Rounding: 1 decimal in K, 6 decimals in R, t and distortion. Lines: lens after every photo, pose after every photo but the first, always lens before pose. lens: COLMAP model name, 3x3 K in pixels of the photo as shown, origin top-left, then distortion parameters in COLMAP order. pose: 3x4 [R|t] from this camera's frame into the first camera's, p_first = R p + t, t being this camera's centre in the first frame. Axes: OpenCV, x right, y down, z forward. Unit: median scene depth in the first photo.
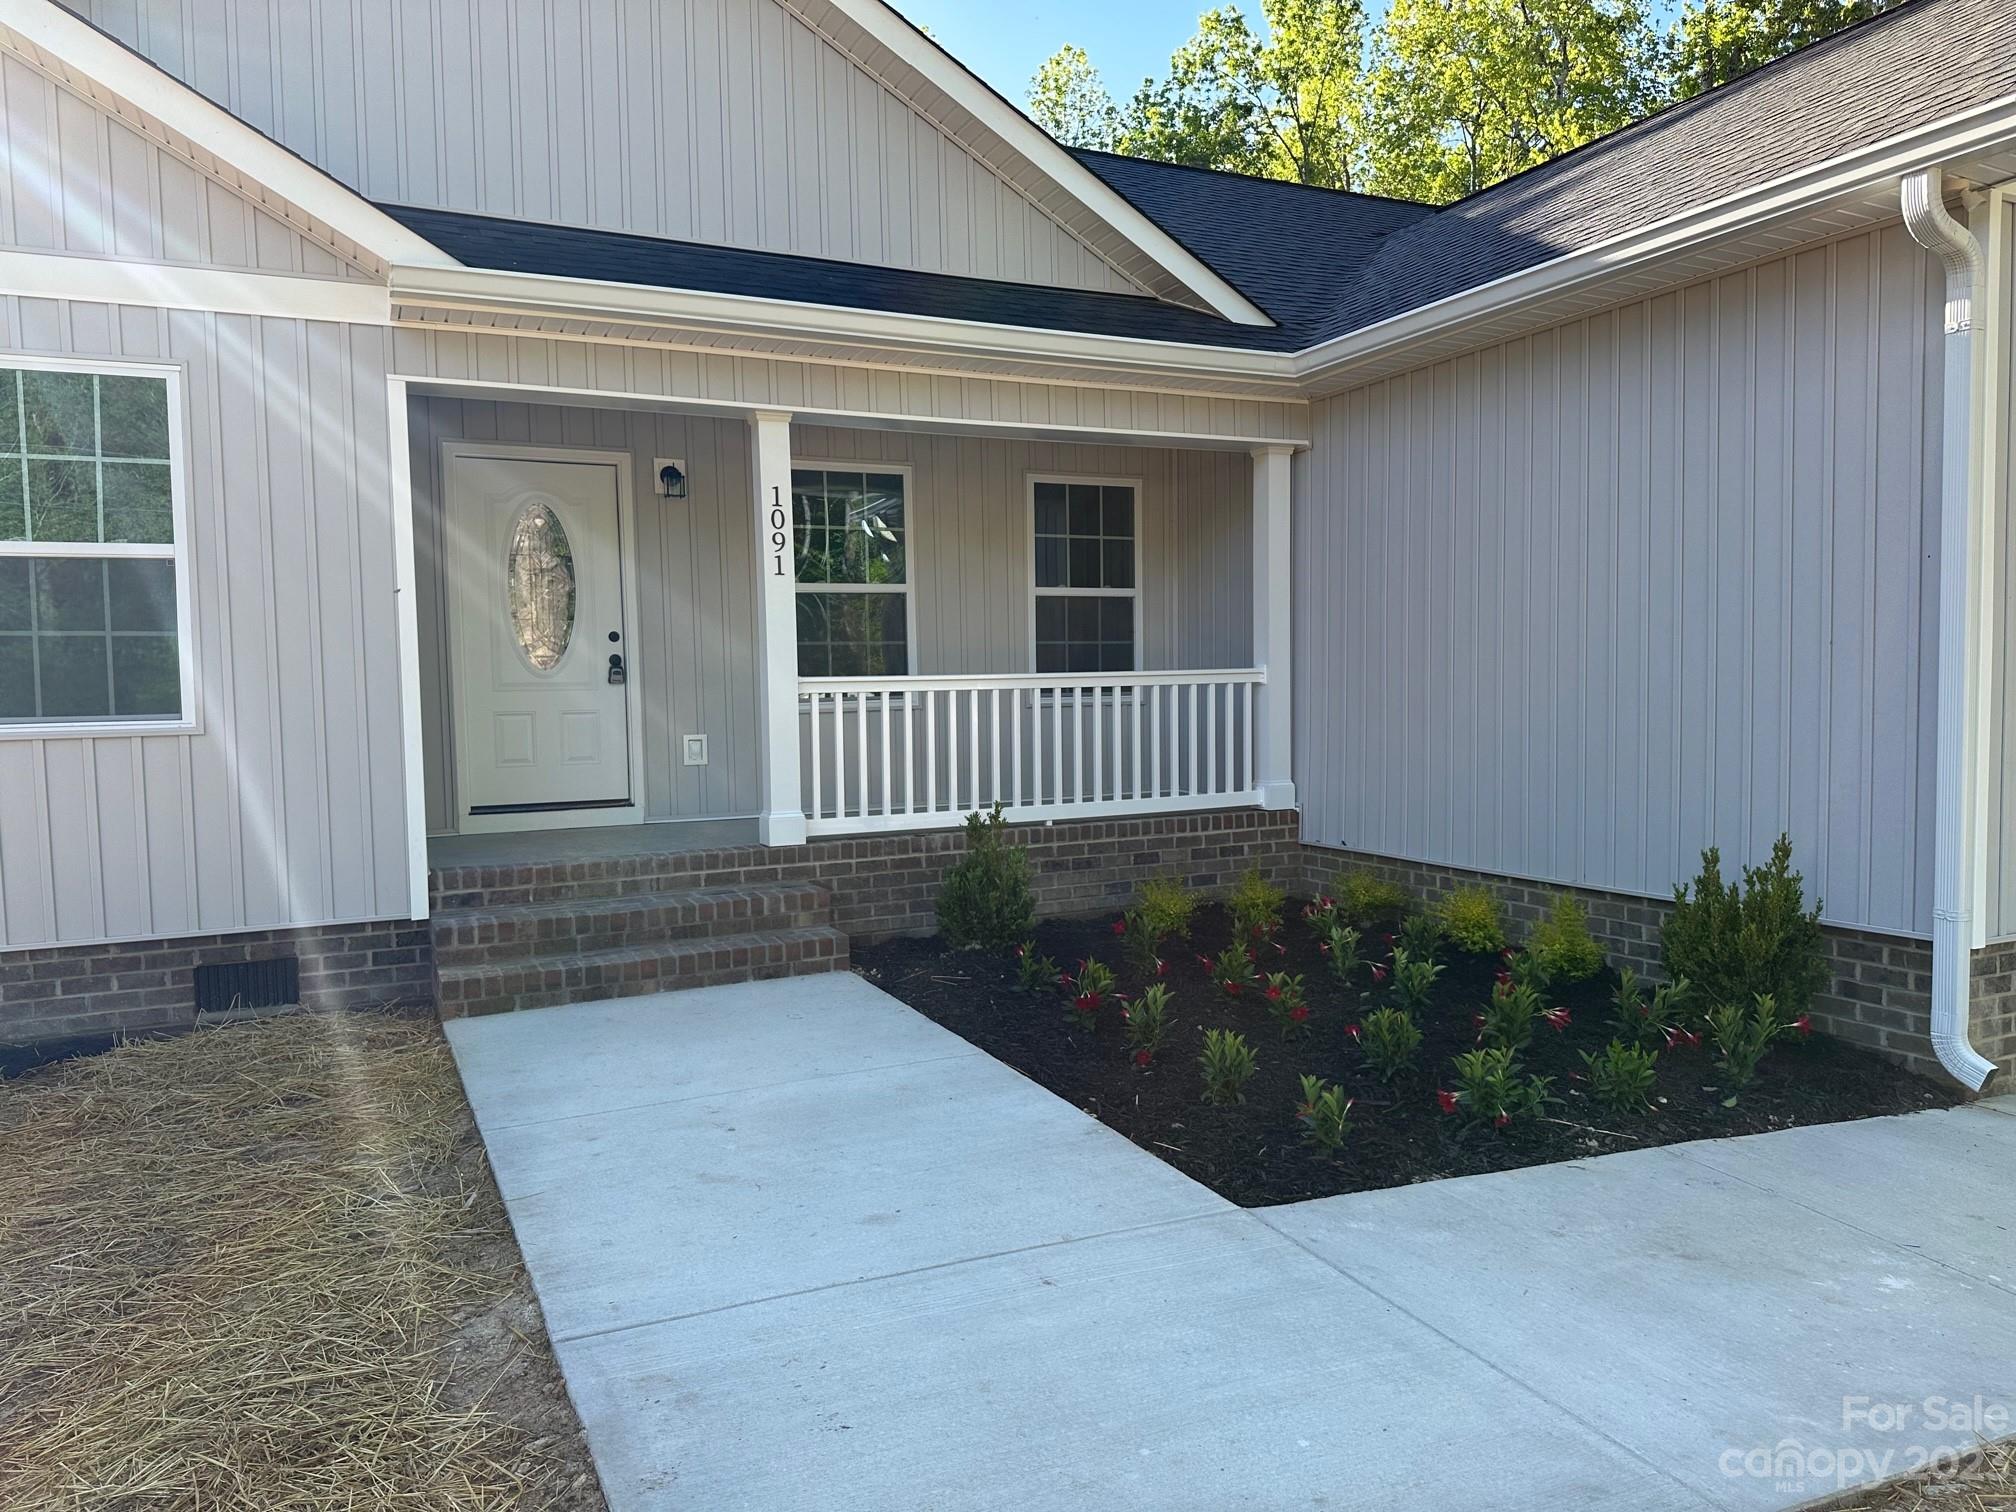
lens RADIAL K [[1420.3, 0, 1017.2], [0, 1420.3, 768.5], [0, 0, 1]] dist [0.088118, -0.088211]
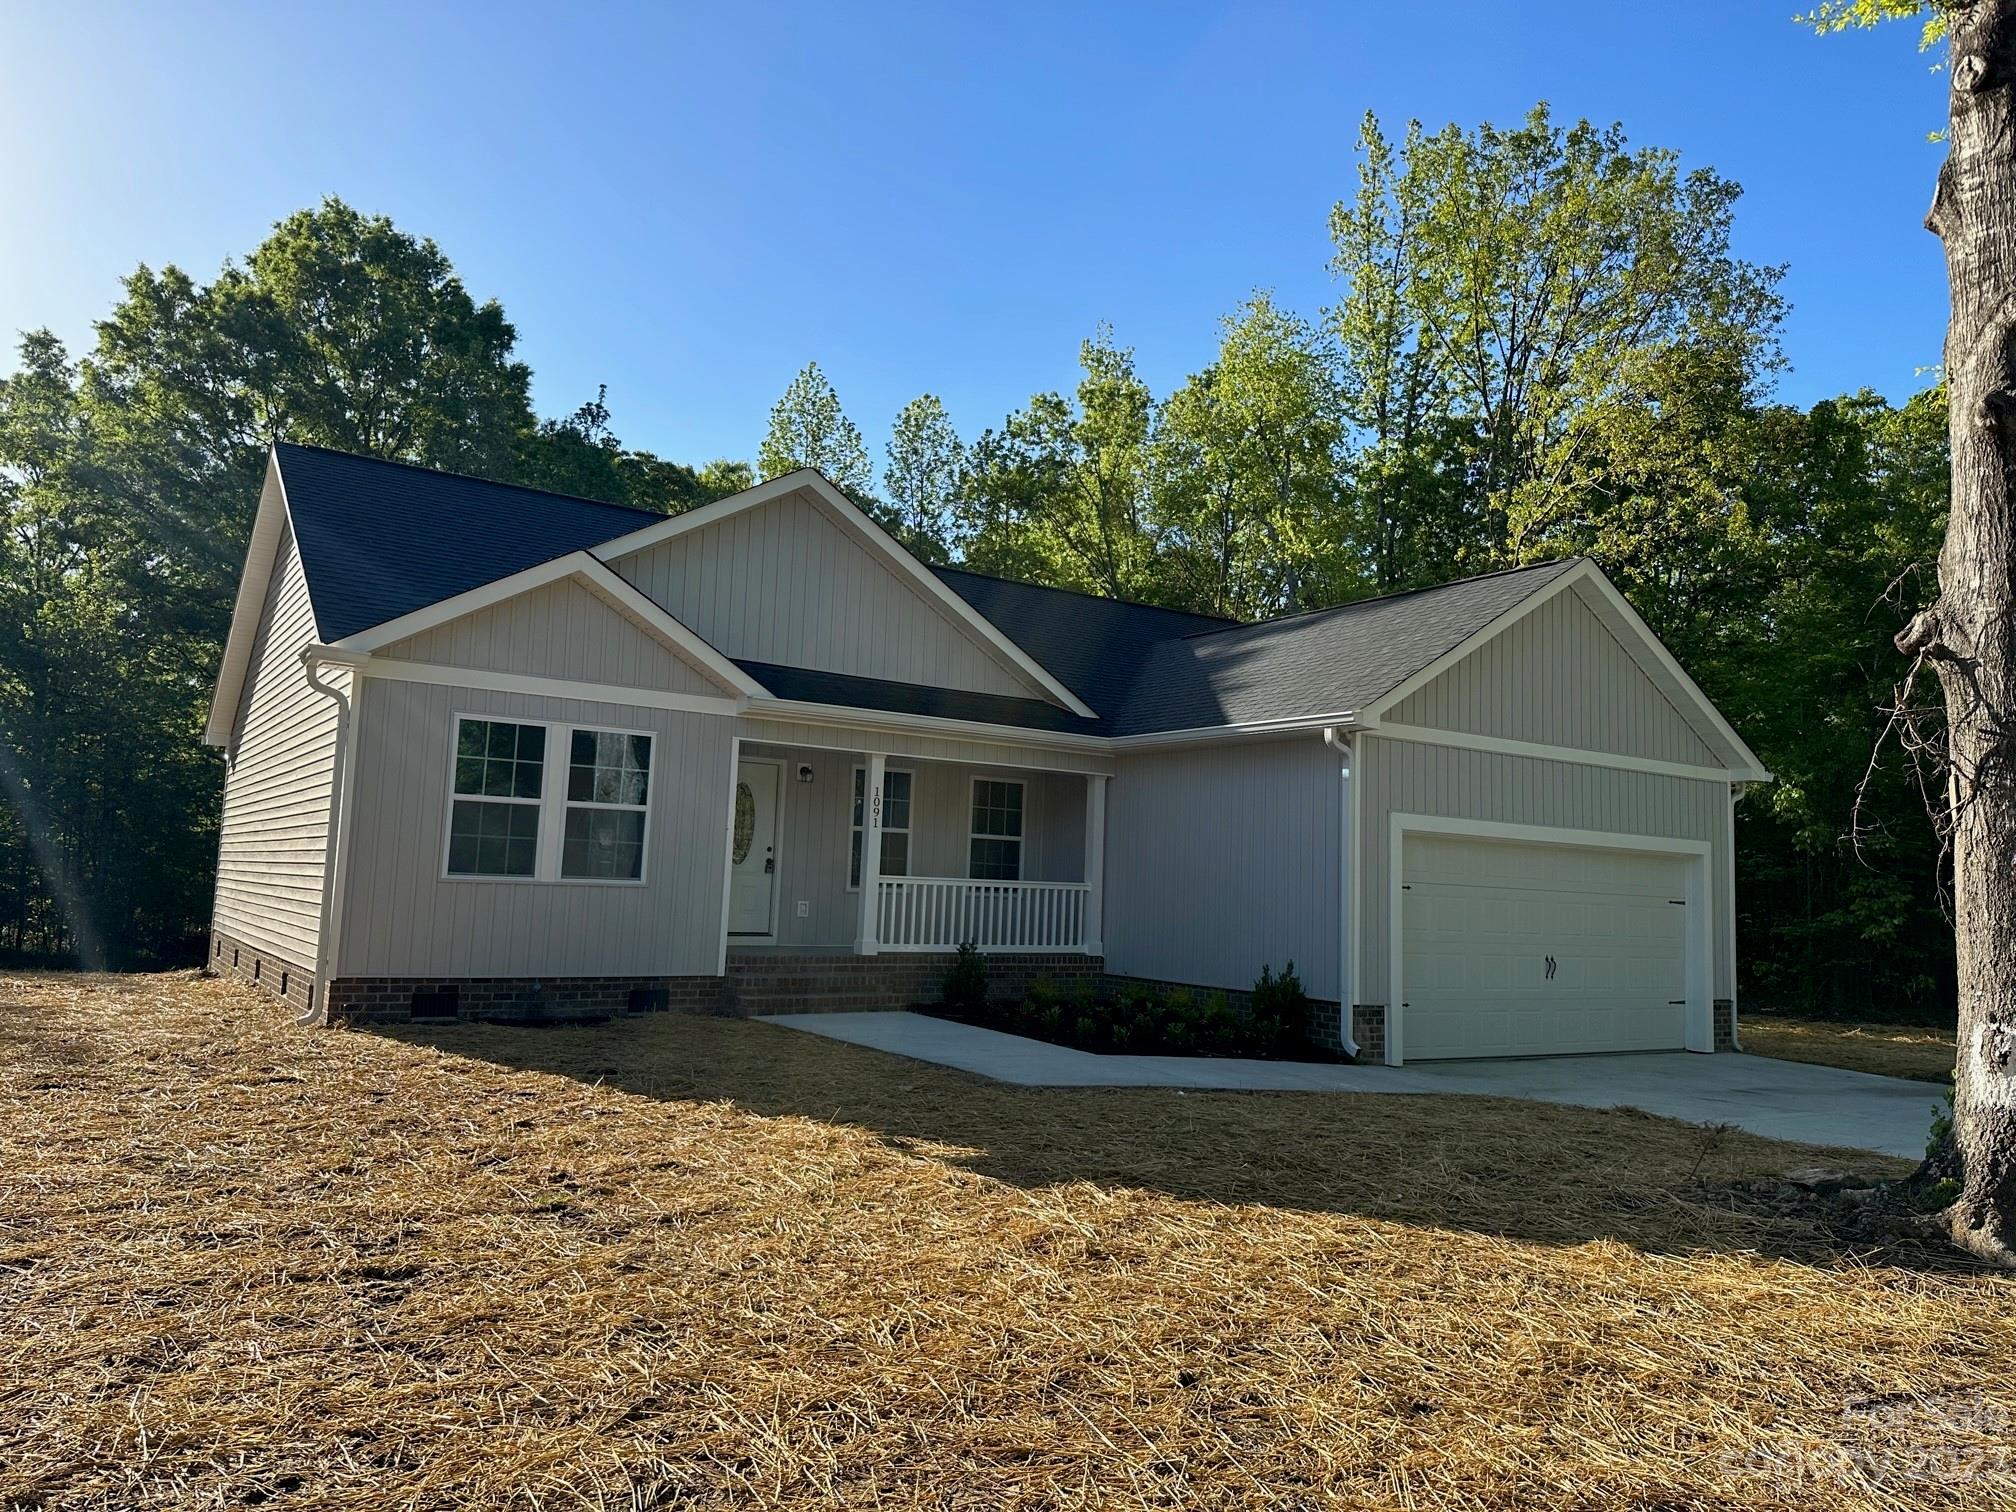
lens RADIAL K [[1420.3, 0, 990.2], [0, 1420.3, 741.5], [0, 0, 1]] dist [0.088118, -0.088211]
pose [[0.989034, 0.070456, 0.129800, -0.246312], [-0.048718, 0.985320, -0.163618, 0.068986], [-0.139423, 0.155500, 0.977947, -0.997310]]
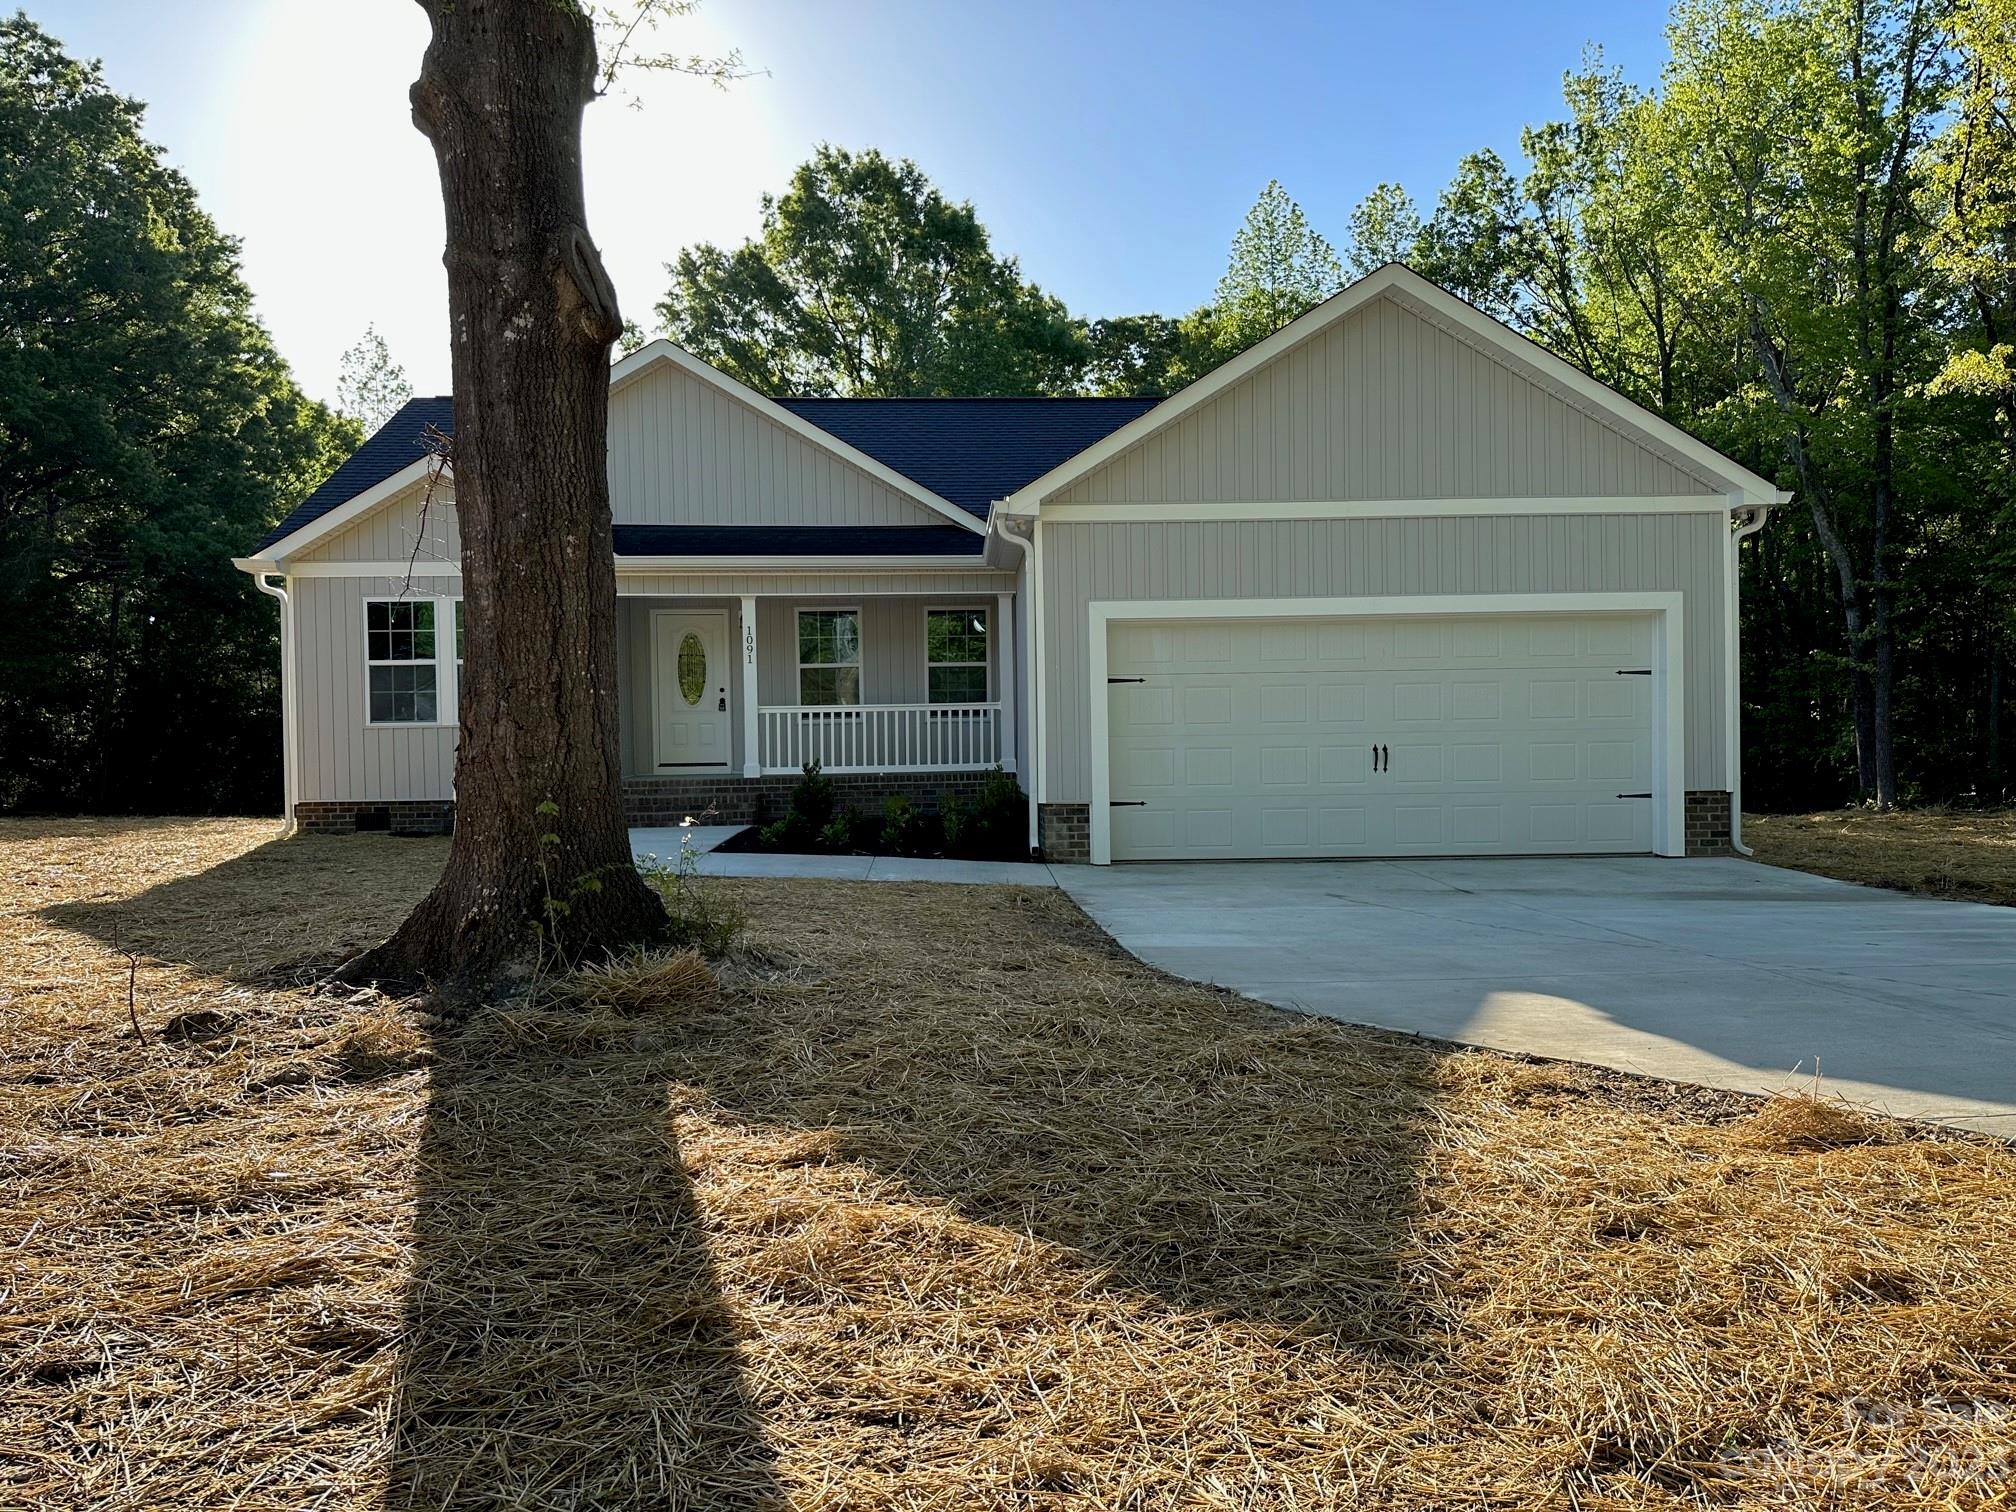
lens RADIAL K [[1420.3, 0, 993.9], [0, 1420.3, 770.8], [0, 0, 1]] dist [0.088118, -0.088211]
pose [[0.918596, 0.012182, -0.395011, 0.996698], [-0.024830, 0.999329, -0.026923, 0.084477], [0.394418, 0.034539, 0.918282, -0.881010]]
